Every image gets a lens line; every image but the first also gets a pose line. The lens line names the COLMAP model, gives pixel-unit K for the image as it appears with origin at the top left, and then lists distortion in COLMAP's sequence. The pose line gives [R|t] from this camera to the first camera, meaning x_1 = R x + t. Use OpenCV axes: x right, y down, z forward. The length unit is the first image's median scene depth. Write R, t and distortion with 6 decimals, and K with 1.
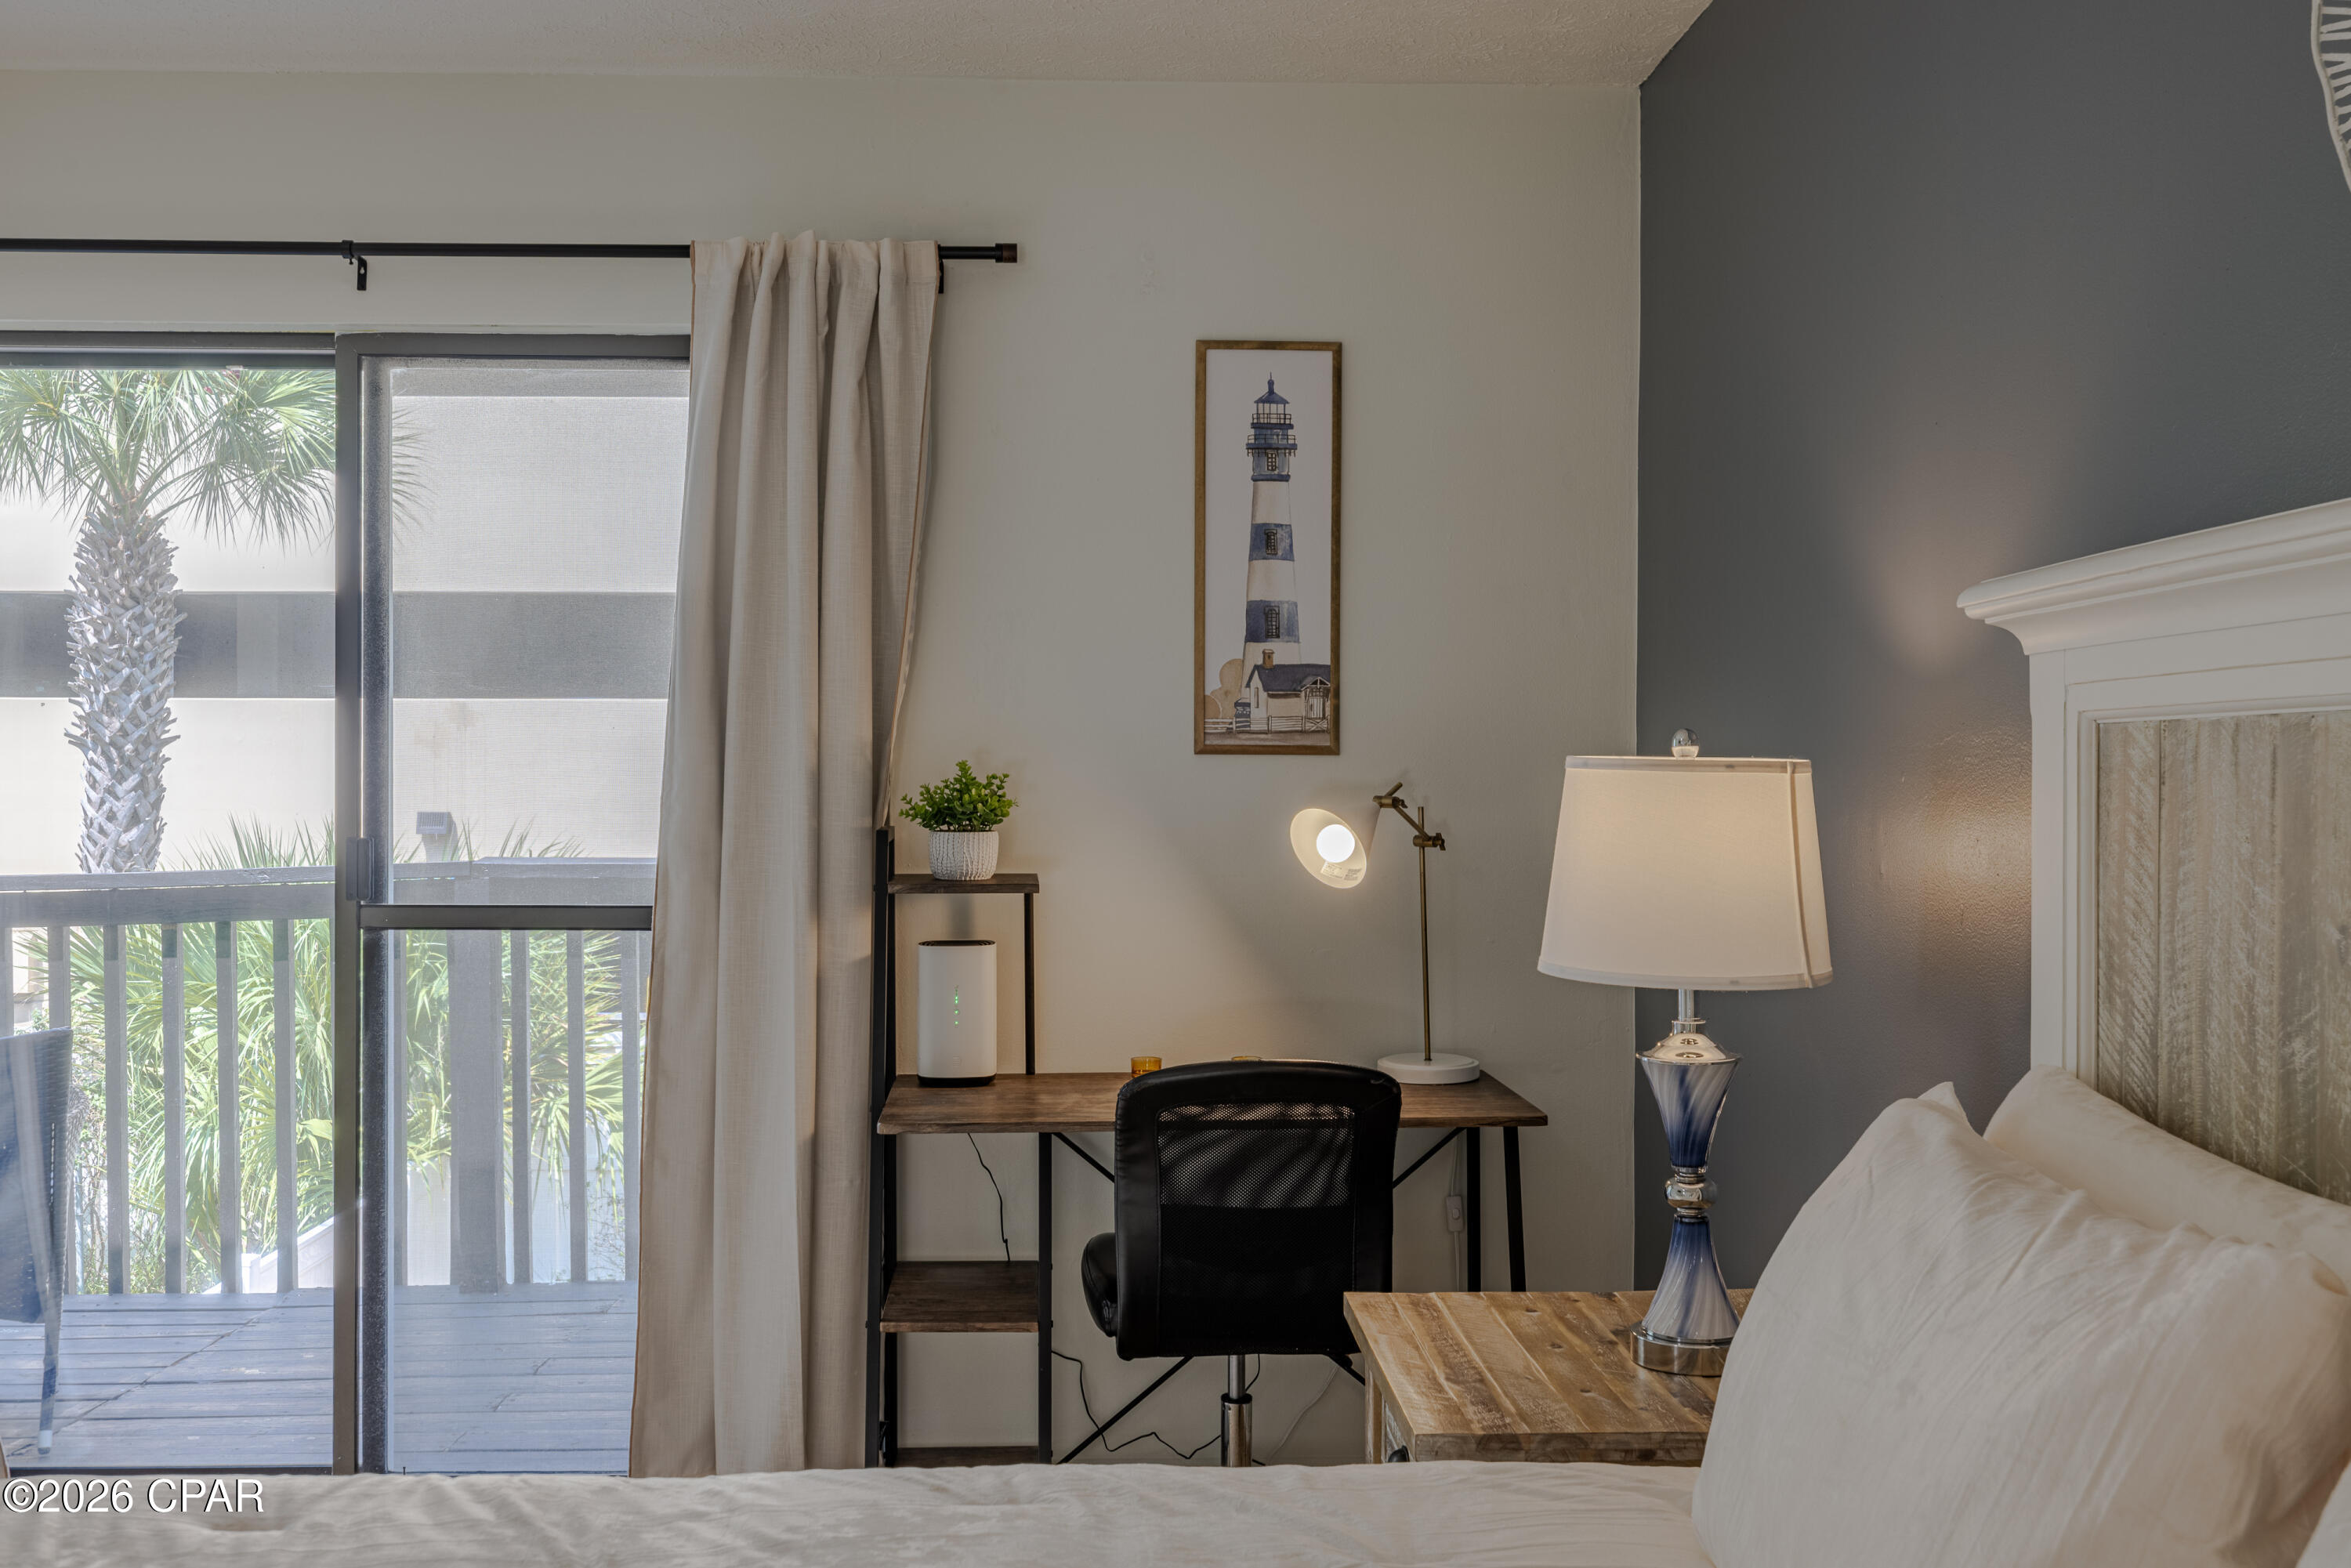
lens RADIAL K [[2259.8, 0, 1175.5], [0, 2259.8, 784.0], [0, 0, 1]] dist [-0.004218, 0.007719]
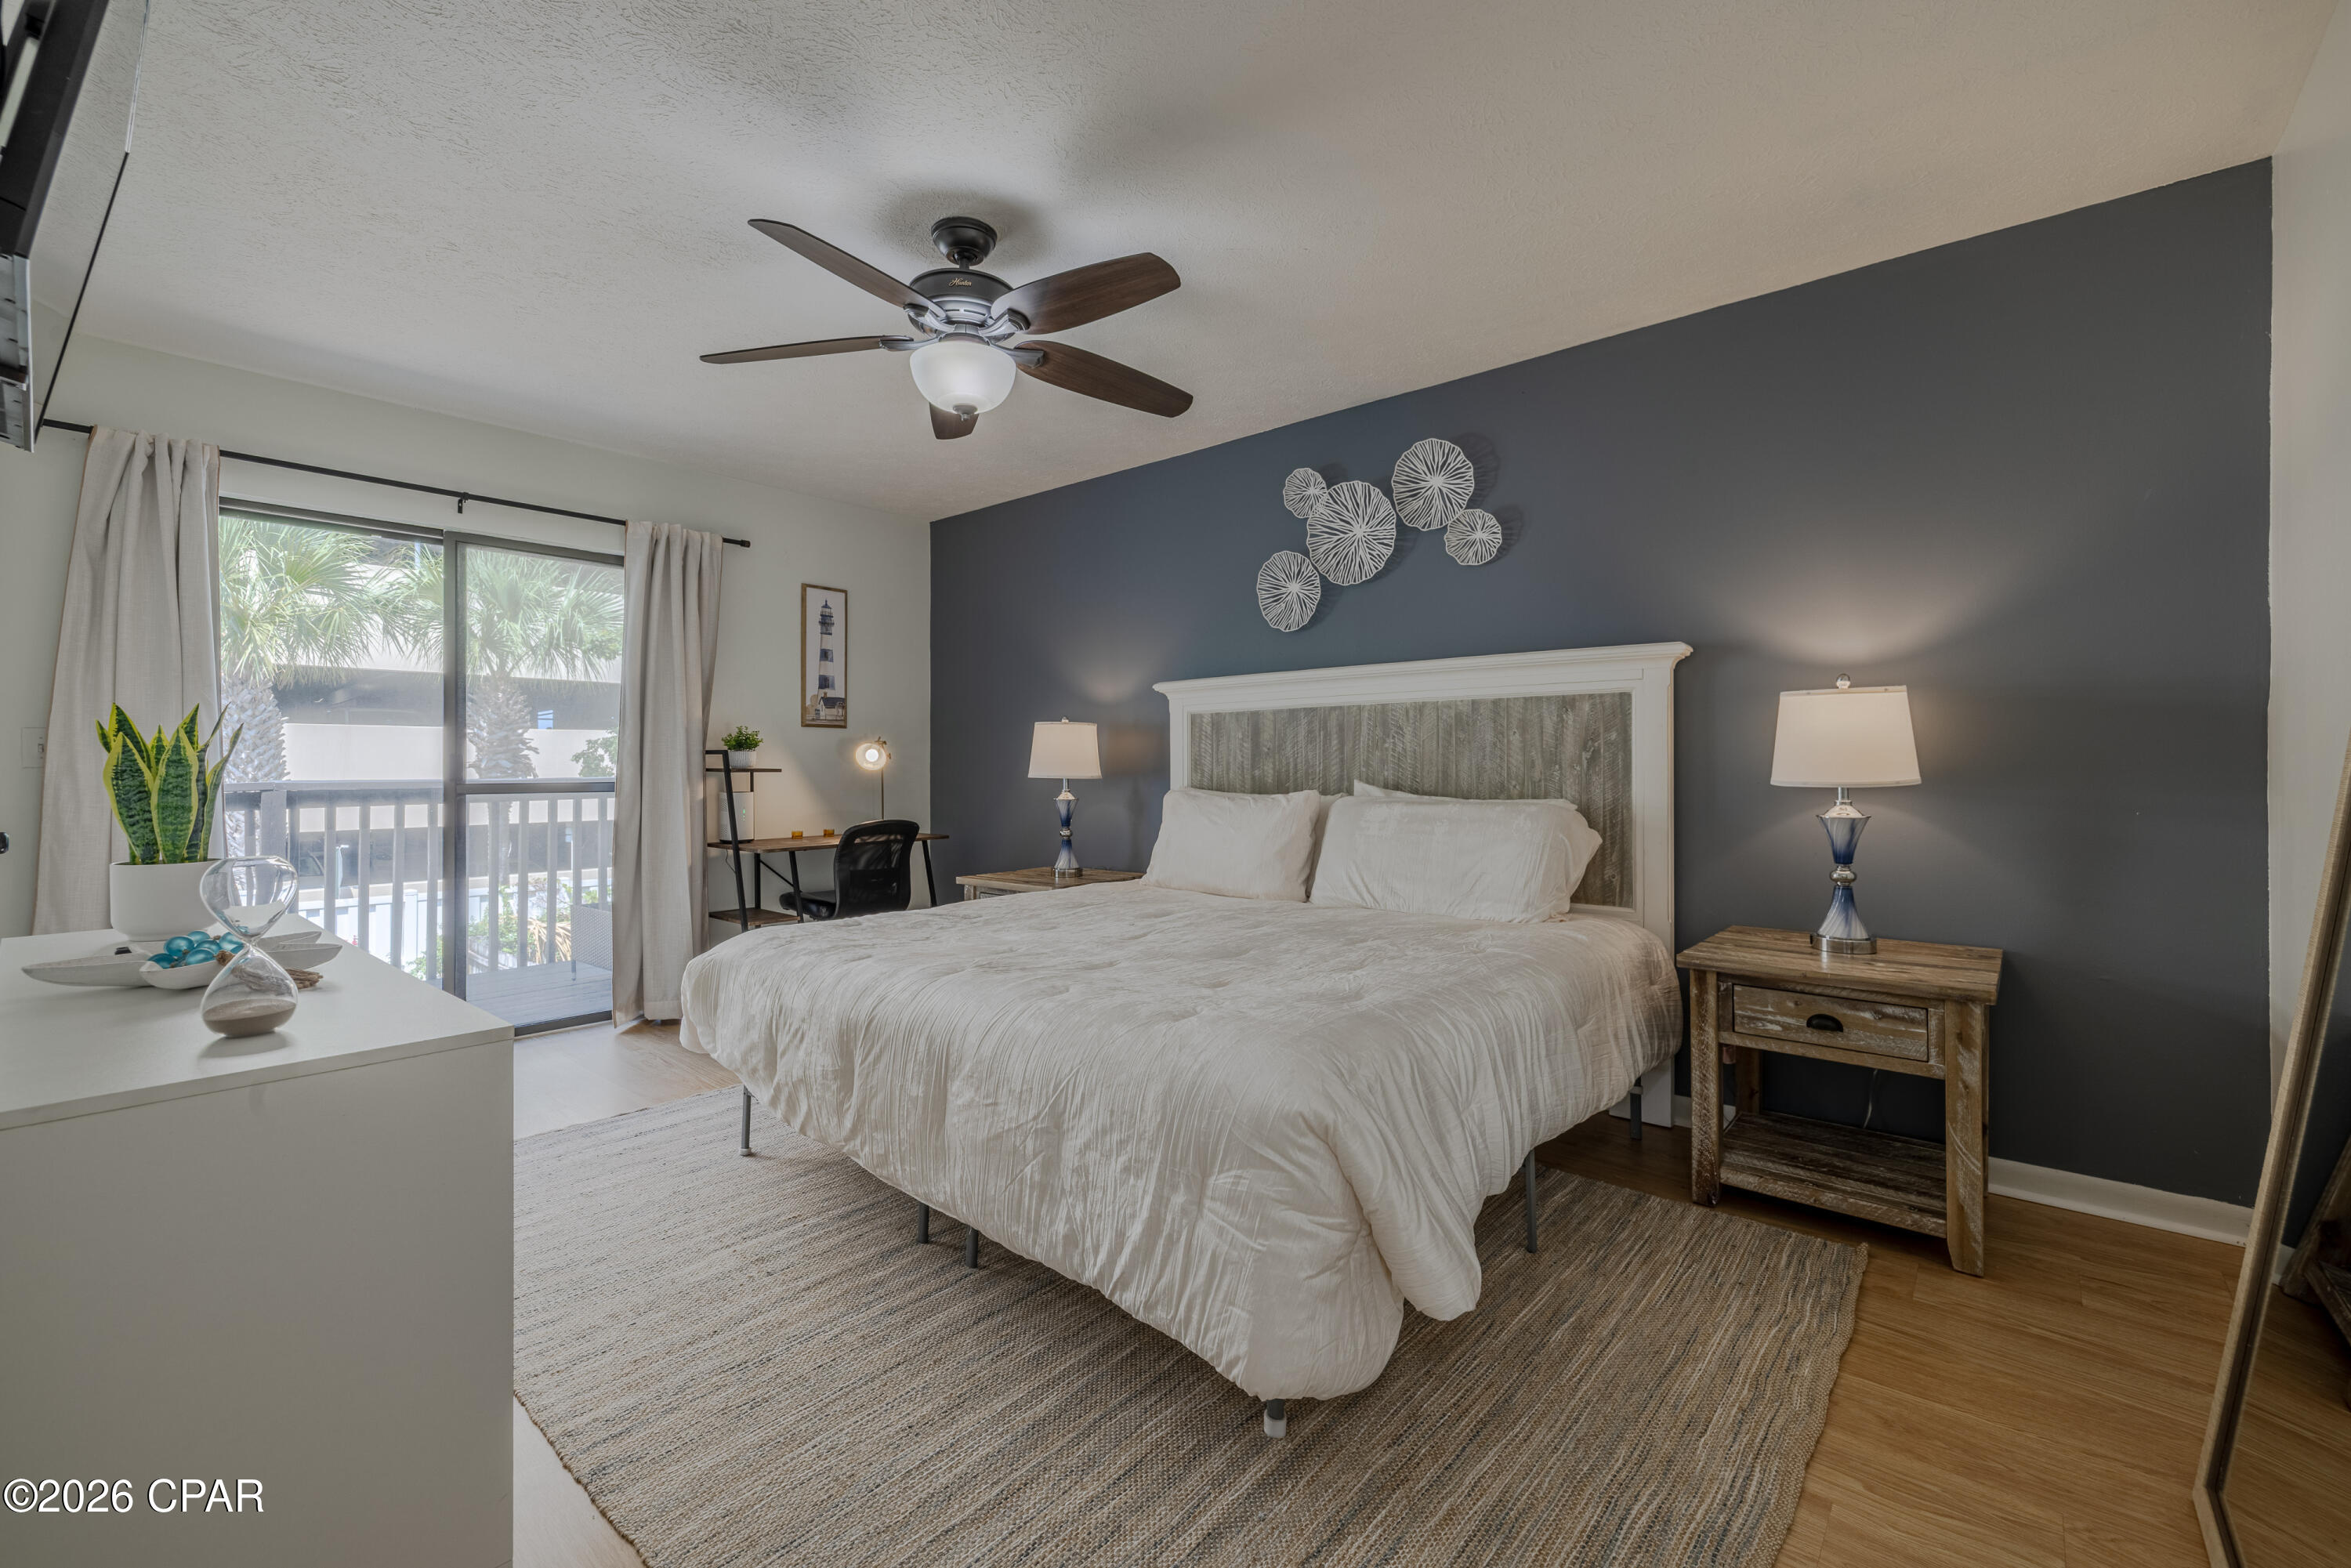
lens RADIAL K [[991.6, 0, 1164.0], [0, 991.6, 766.8], [0, 0, 1]] dist [-0.000617, -0.000185]
pose [[0.673704, -0.003925, 0.738991, -0.619996], [0.012043, 0.999911, -0.005668, 0.050961], [-0.738903, 0.012719, 0.673692, -0.193575]]
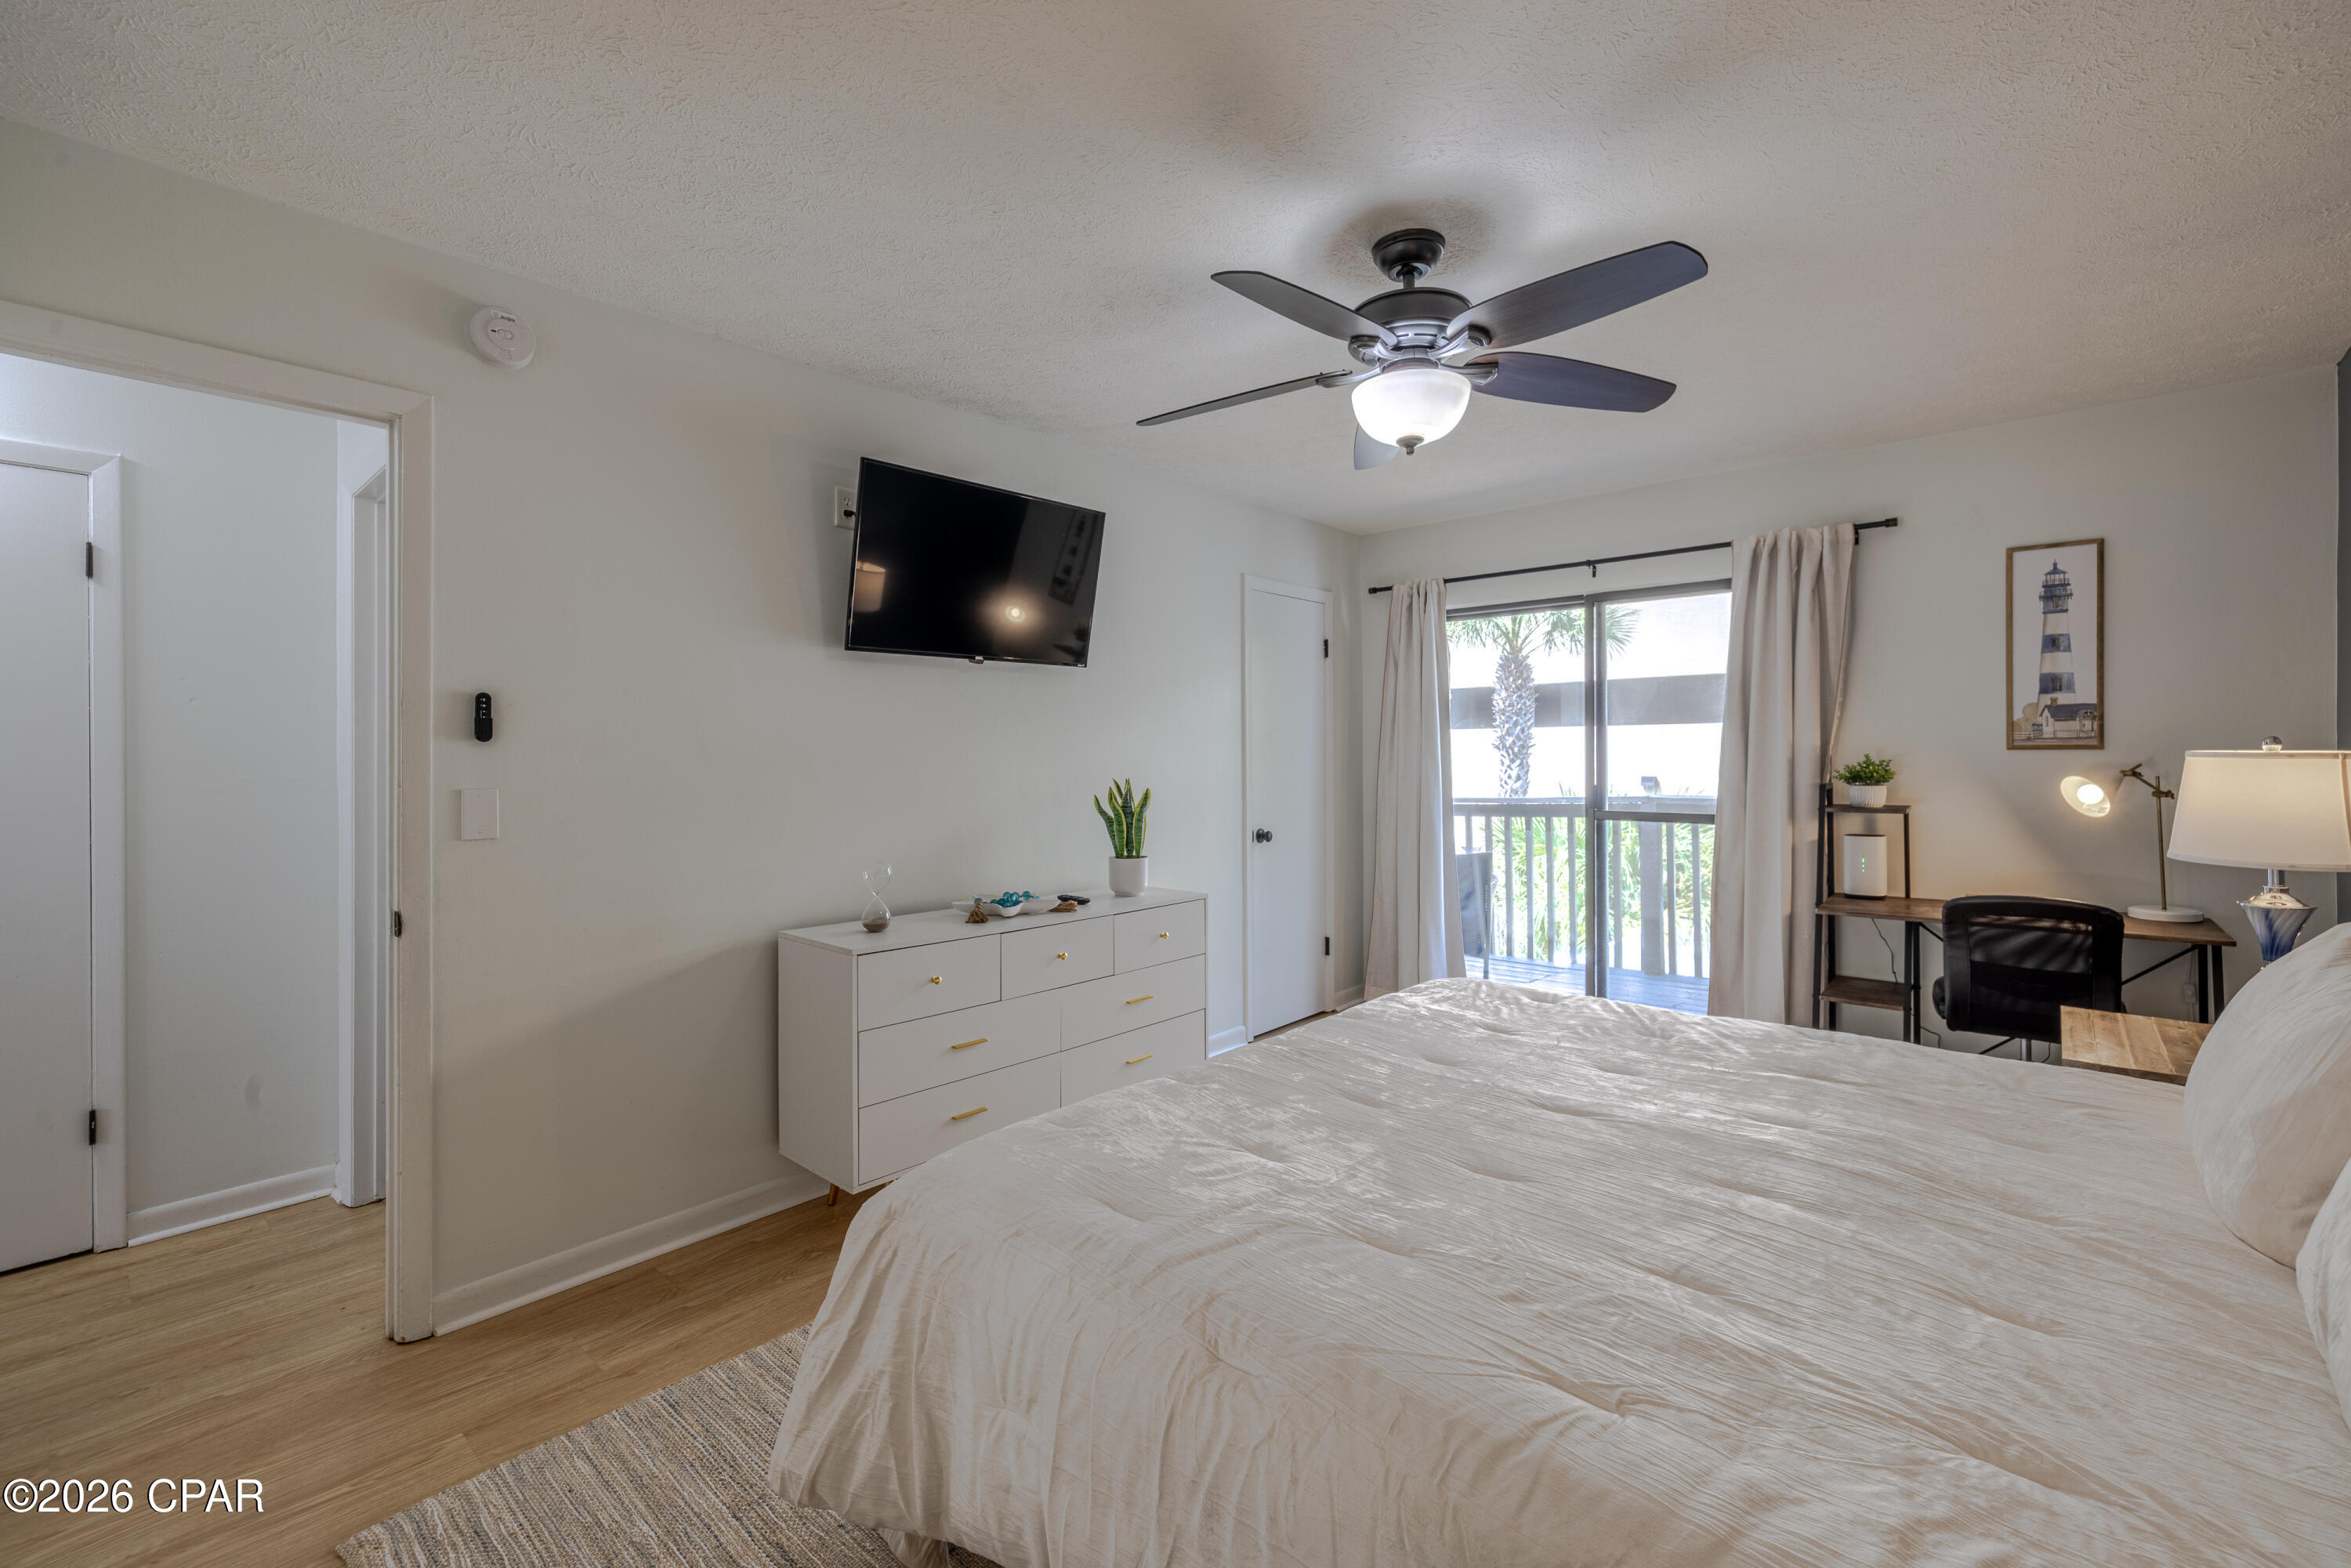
lens RADIAL K [[1004.7, 0, 1169.3], [0, 1004.7, 753.3], [0, 0, 1]] dist [0.001530, 0.000092]
pose [[0.719097, -0.006891, -0.694875, 0.096750], [-0.000430, 0.999946, -0.010362, -0.000119], [0.694909, 0.007750, 0.719056, -0.187275]]
